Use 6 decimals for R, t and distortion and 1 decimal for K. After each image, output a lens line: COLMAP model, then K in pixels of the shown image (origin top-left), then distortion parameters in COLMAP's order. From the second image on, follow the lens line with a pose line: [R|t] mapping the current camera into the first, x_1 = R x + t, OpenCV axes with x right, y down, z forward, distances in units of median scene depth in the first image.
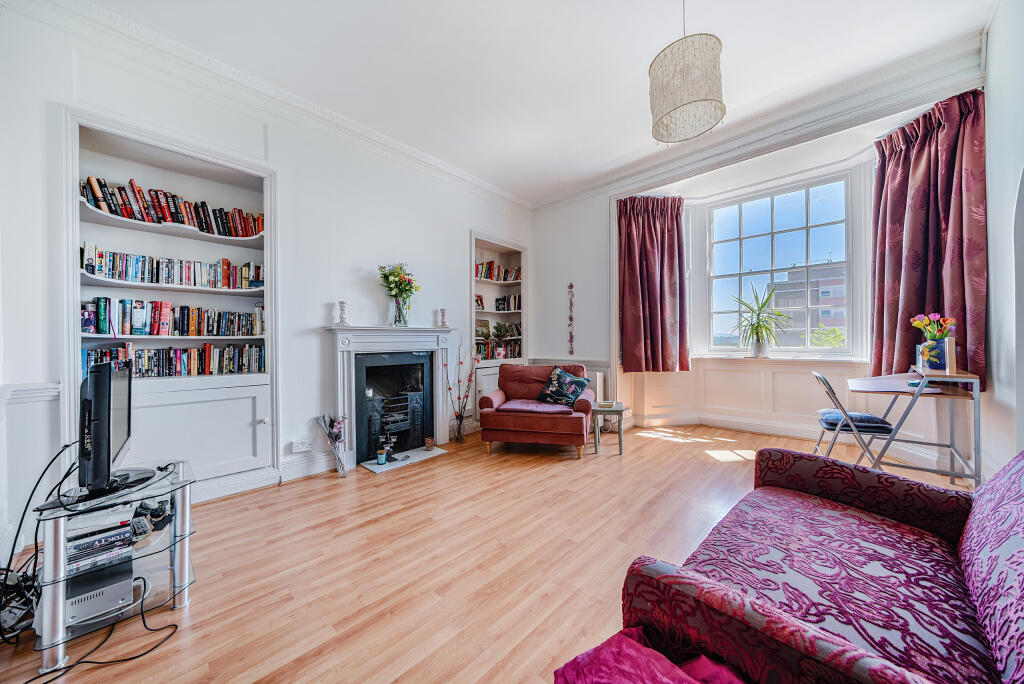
lens RADIAL K [[345.5, 0, 512.0], [0, 345.5, 342.0], [0, 0, 1]] dist [-0.005643, -0.000071]
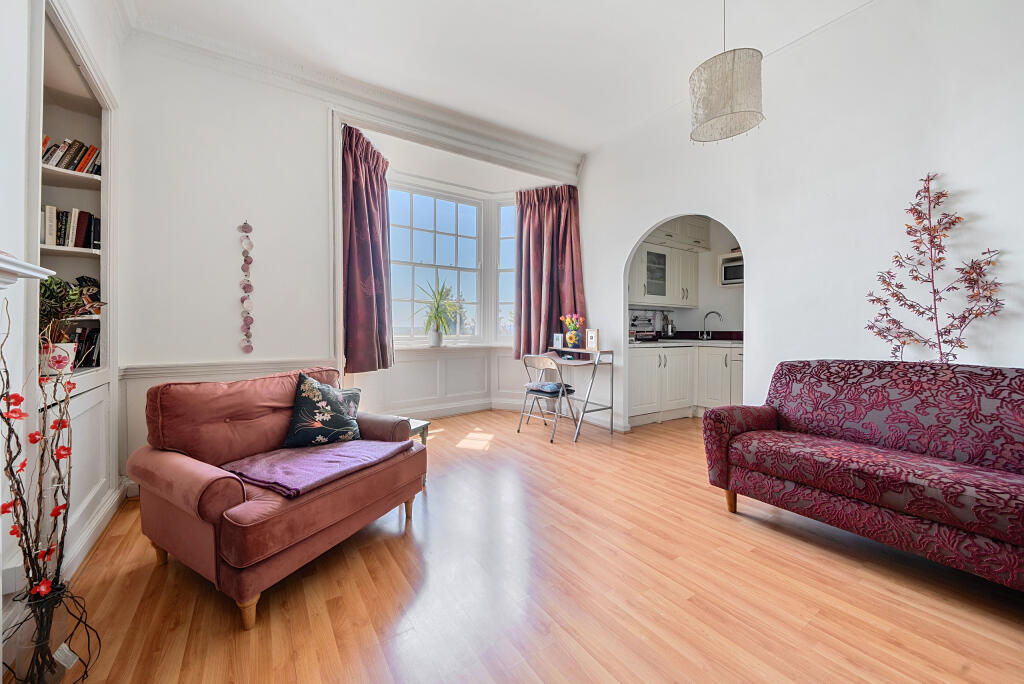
lens RADIAL K [[365.9, 0, 471.2], [0, 365.9, 331.7], [0, 0, 1]] dist [-0.000838, -0.000017]
pose [[0.280323, 0.007566, 0.959876, -0.365996], [-0.000544, 0.999970, -0.007723, 0.009208], [-0.959905, 0.001643, 0.280319, 0.633852]]
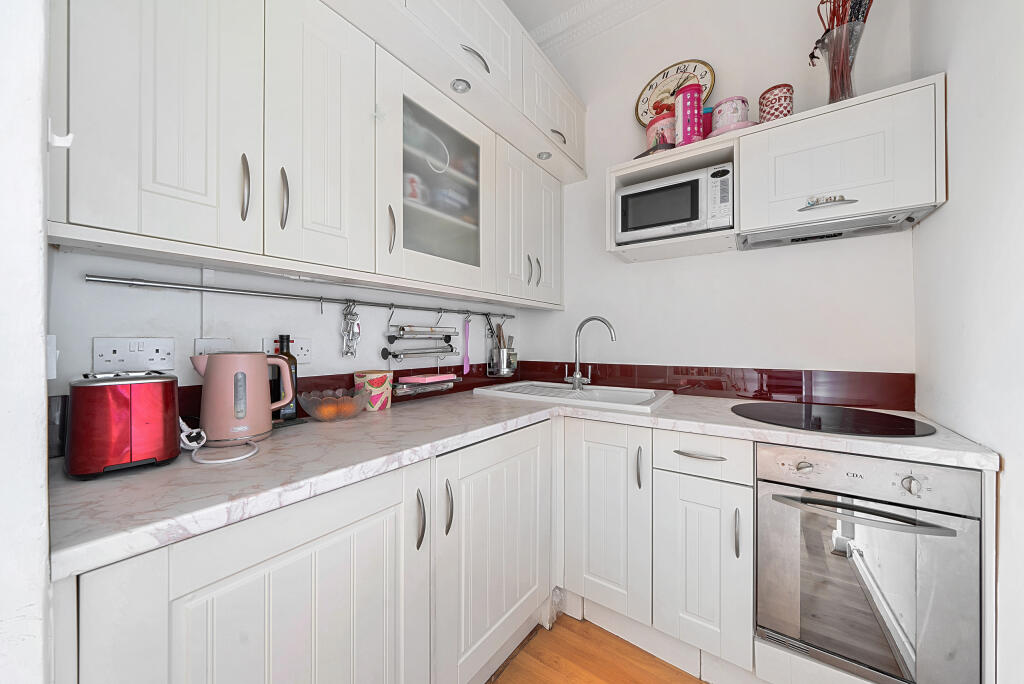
lens RADIAL K [[355.3, 0, 516.8], [0, 355.3, 339.4], [0, 0, 1]] dist [-0.005675, -0.000052]
pose [[-0.136766, 0.013929, 0.990505, 0.634600], [0.010250, 0.999868, -0.012645, -0.035197], [-0.990550, 0.008424, -0.136890, 0.353259]]
